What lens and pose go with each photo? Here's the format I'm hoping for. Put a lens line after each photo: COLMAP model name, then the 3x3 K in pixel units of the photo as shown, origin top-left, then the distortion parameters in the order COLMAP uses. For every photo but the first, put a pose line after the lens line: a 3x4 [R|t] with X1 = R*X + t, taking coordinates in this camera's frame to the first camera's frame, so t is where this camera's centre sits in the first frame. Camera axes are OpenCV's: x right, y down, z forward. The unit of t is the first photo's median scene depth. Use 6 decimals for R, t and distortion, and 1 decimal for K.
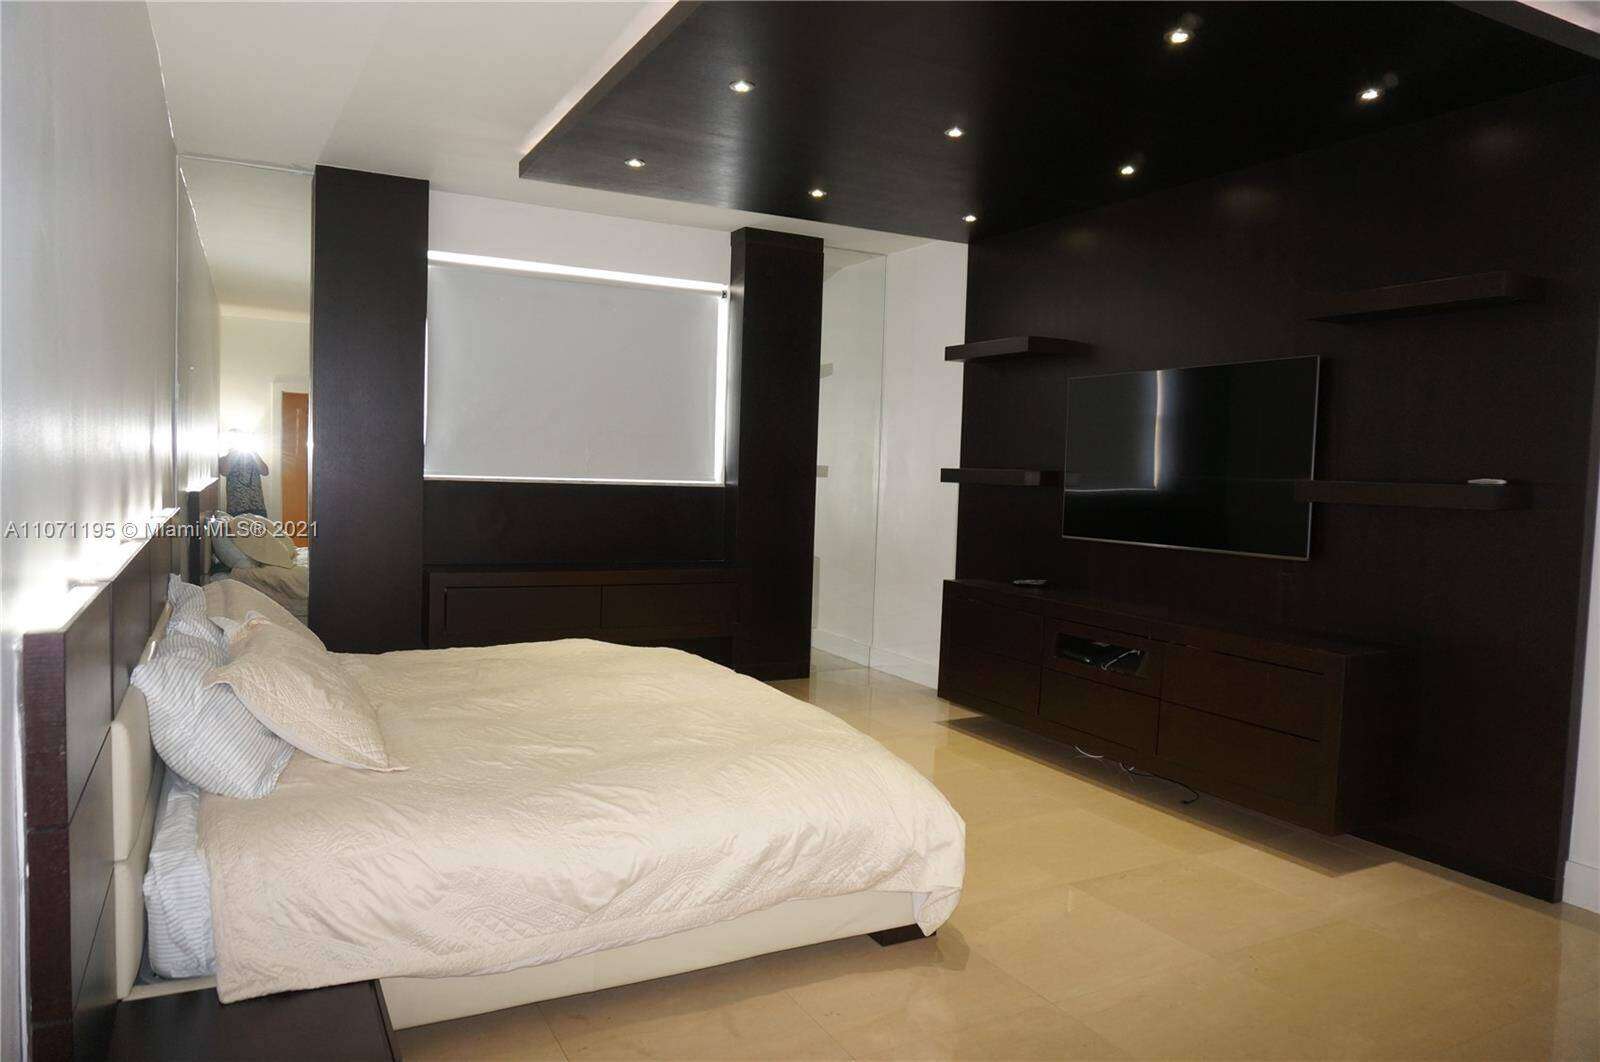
lens RADIAL K [[1068.5, 0, 798.5], [0, 1068.5, 532.0], [0, 0, 1]] dist [-0.006044, 0.002557]
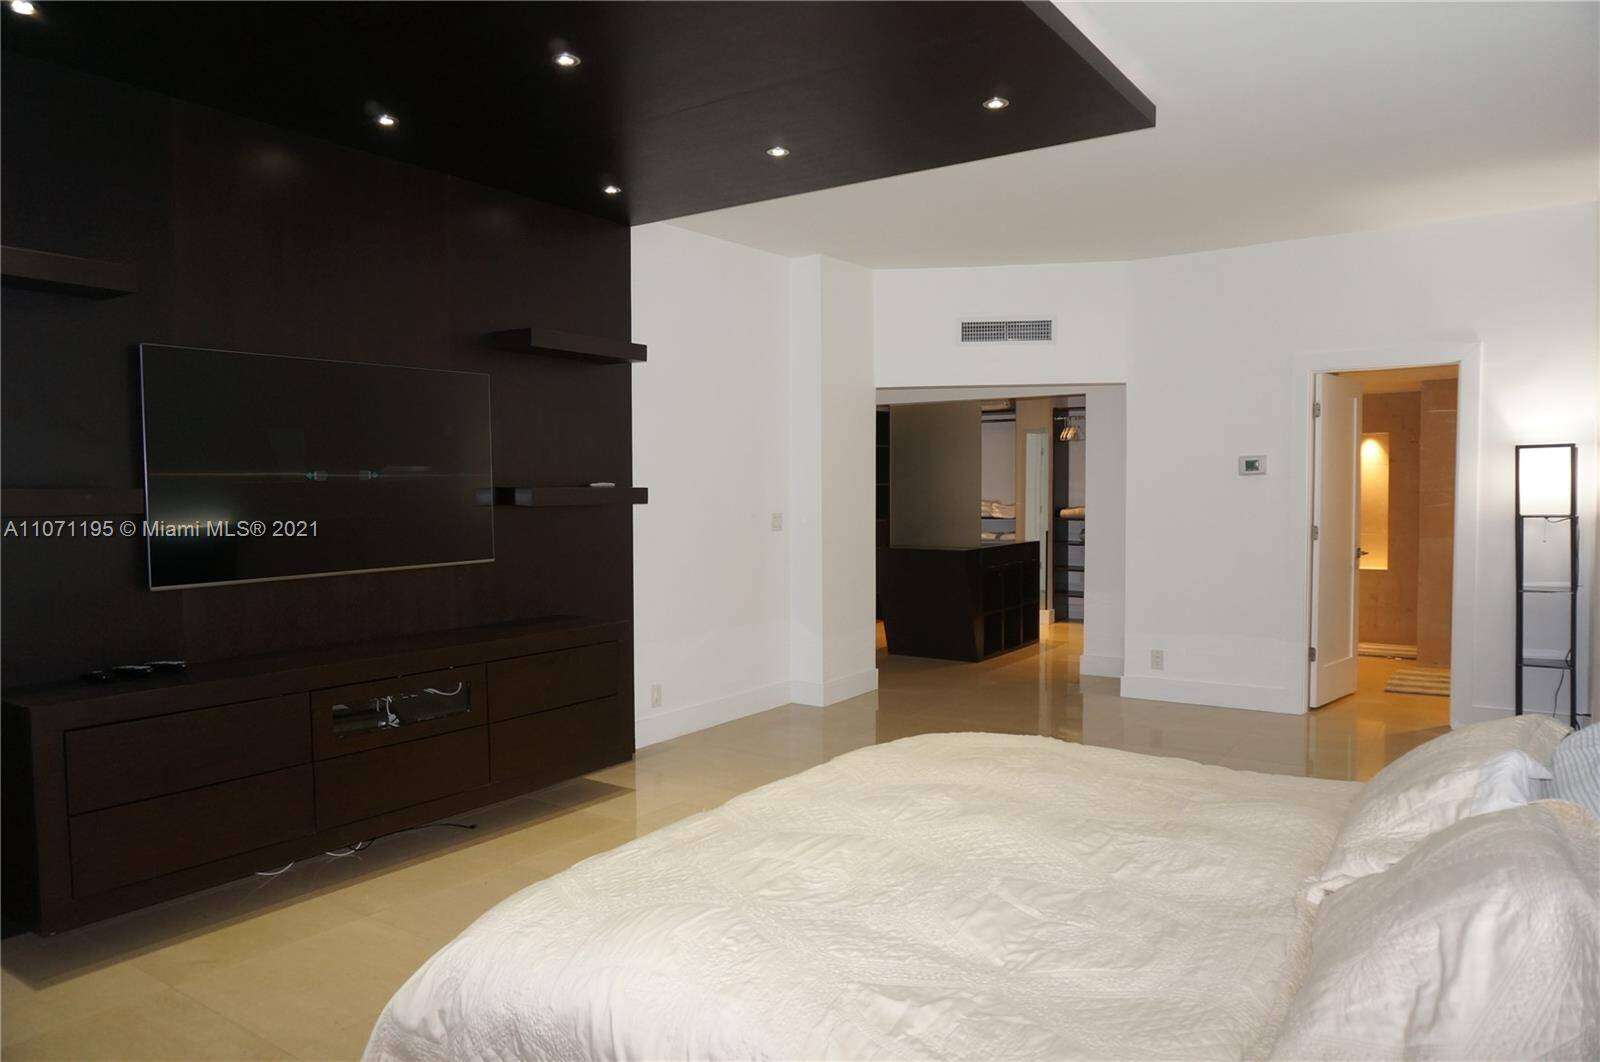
lens RADIAL K [[1068.5, 0, 797.8], [0, 1068.5, 529.1], [0, 0, 1]] dist [-0.006044, 0.002557]
pose [[-0.453917, -0.064635, 0.888697, -0.614513], [0.043750, 0.994546, 0.094679, -0.092159], [-0.889969, 0.081857, -0.448614, 1.163350]]
